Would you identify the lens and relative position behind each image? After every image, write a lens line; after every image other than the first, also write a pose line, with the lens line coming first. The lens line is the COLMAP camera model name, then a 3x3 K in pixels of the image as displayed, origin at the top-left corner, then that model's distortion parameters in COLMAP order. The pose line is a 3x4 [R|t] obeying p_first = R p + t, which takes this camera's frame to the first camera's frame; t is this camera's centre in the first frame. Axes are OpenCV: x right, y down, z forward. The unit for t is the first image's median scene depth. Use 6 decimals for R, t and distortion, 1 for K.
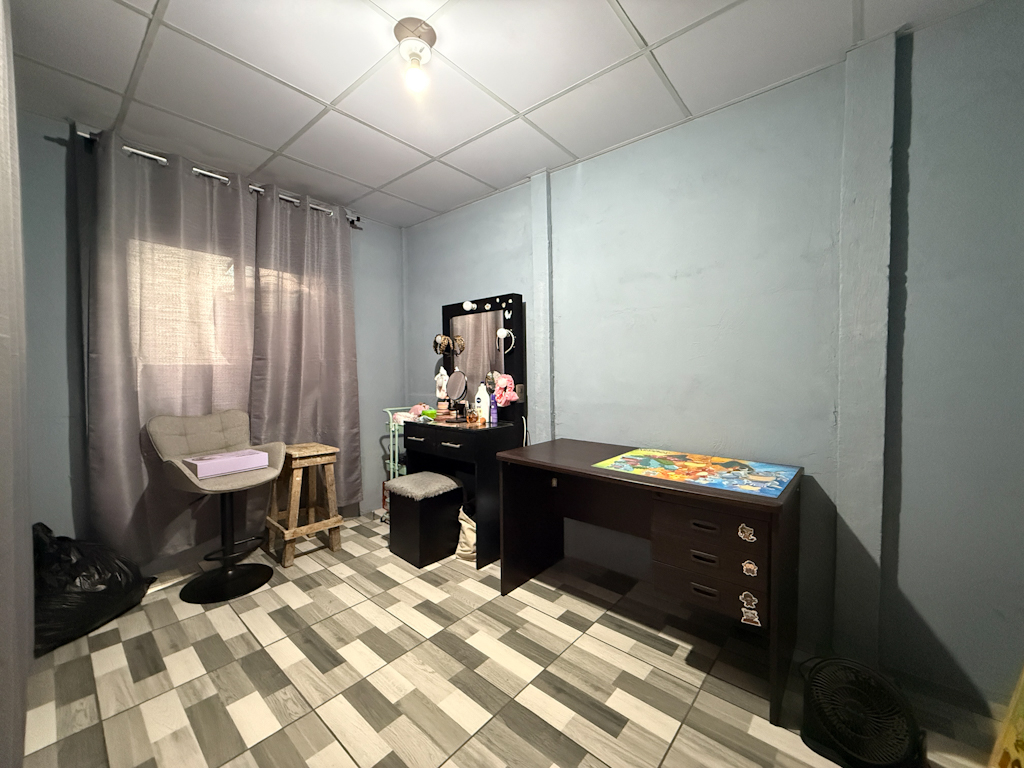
lens RADIAL K [[408.4, 0, 514.7], [0, 408.4, 384.4], [0, 0, 1]] dist [-0.000046, 0.000030]
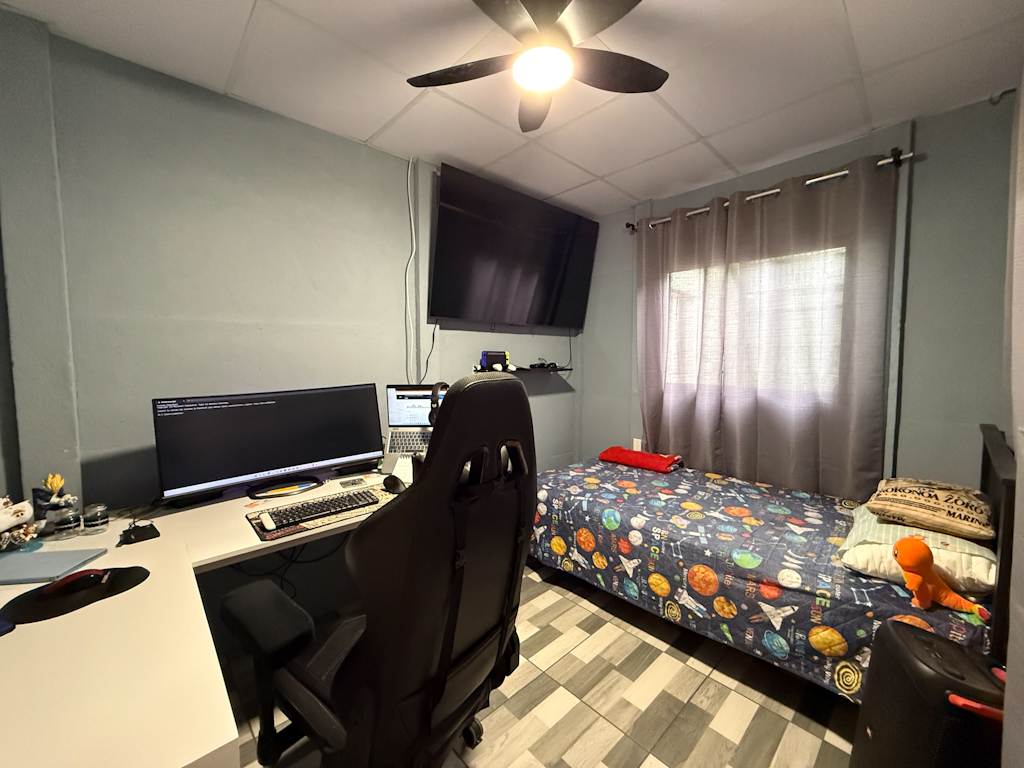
lens RADIAL K [[408.4, 0, 515.2], [0, 408.4, 381.6], [0, 0, 1]] dist [-0.000046, 0.000030]
pose [[0.109003, -0.057872, 0.992355, -1.221393], [0.046042, 0.997526, 0.053116, -0.153120], [-0.992974, 0.039901, 0.111398, 0.976594]]
